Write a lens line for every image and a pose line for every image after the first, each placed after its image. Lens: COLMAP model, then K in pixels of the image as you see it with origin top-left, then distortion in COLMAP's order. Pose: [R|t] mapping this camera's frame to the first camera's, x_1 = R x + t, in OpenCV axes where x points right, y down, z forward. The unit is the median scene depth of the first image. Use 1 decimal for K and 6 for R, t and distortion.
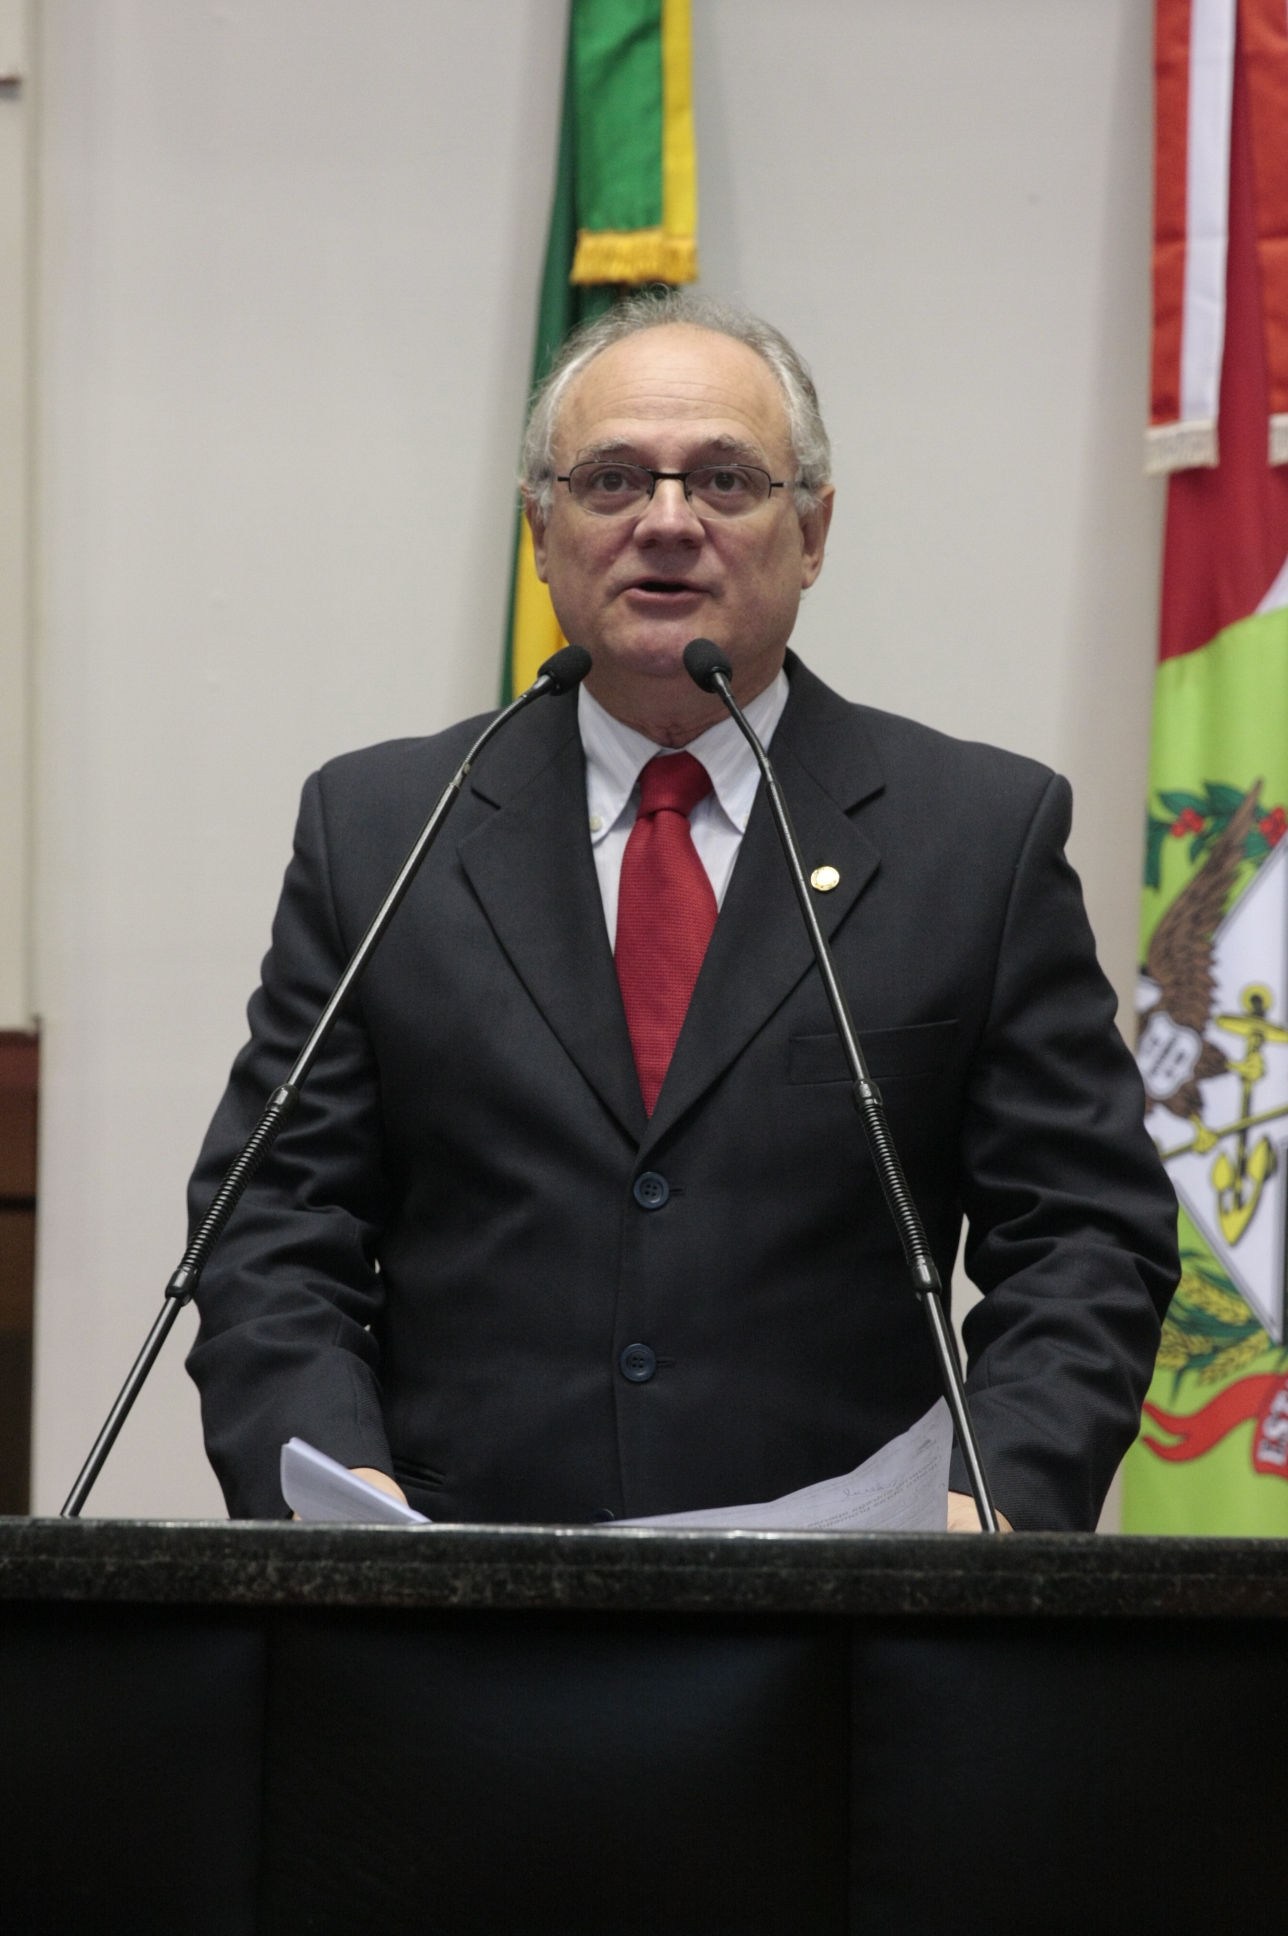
lens RADIAL K [[6315.1, 0, 644.0], [0, 6315.1, 968.0], [0, 0, 1]] dist [-0.049373, 15.601076]
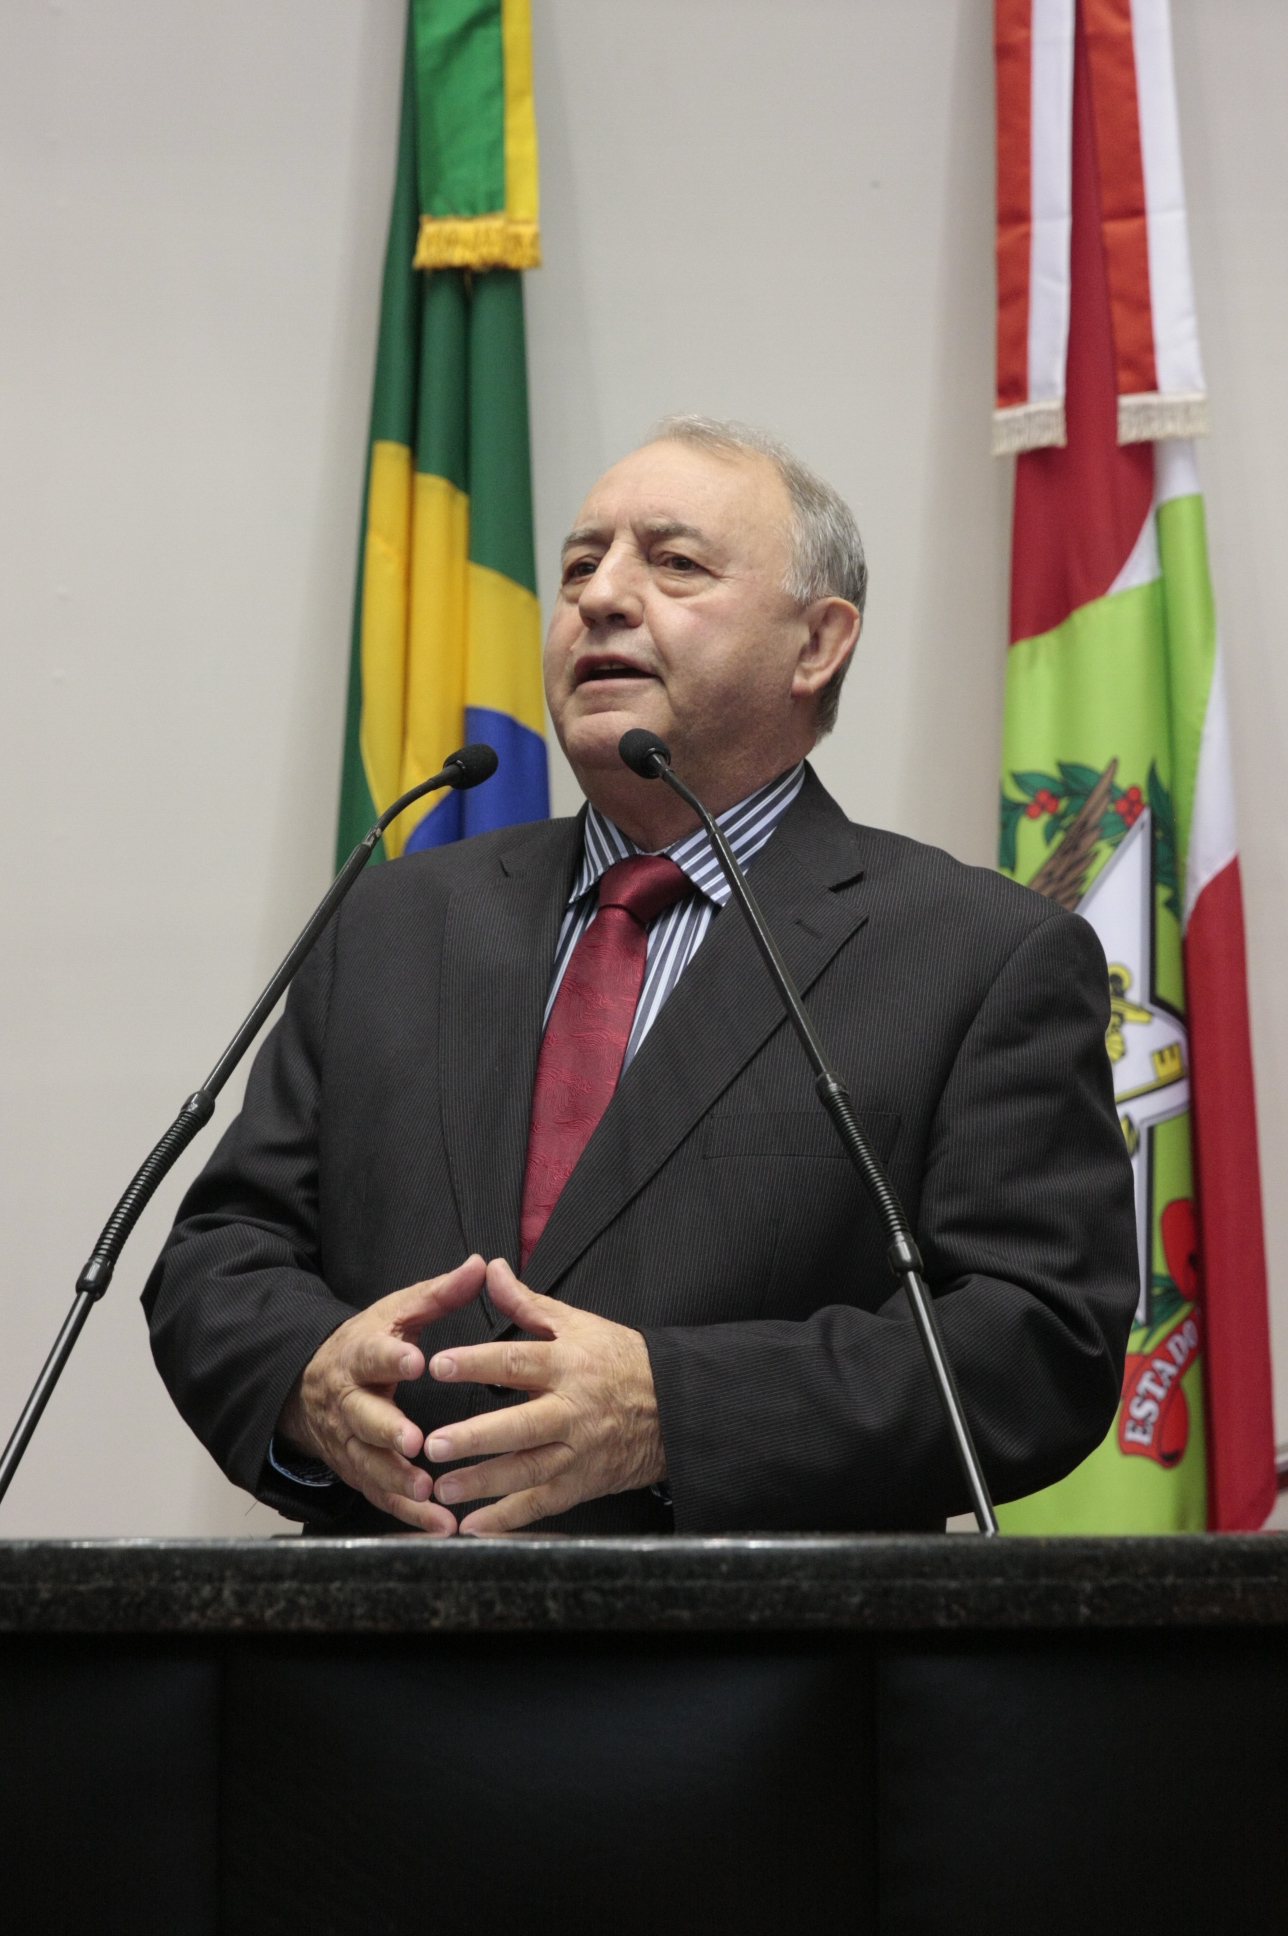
lens RADIAL K [[5584.2, 0, 644.0], [0, 5584.2, 968.0], [0, 0, 1]] dist [0.193858, 0.798368]
pose [[0.998501, -0.014252, 0.052849, -0.040556], [0.014602, 0.999874, -0.006250, 0.012894], [-0.052753, 0.007013, 0.998583, 0.208017]]
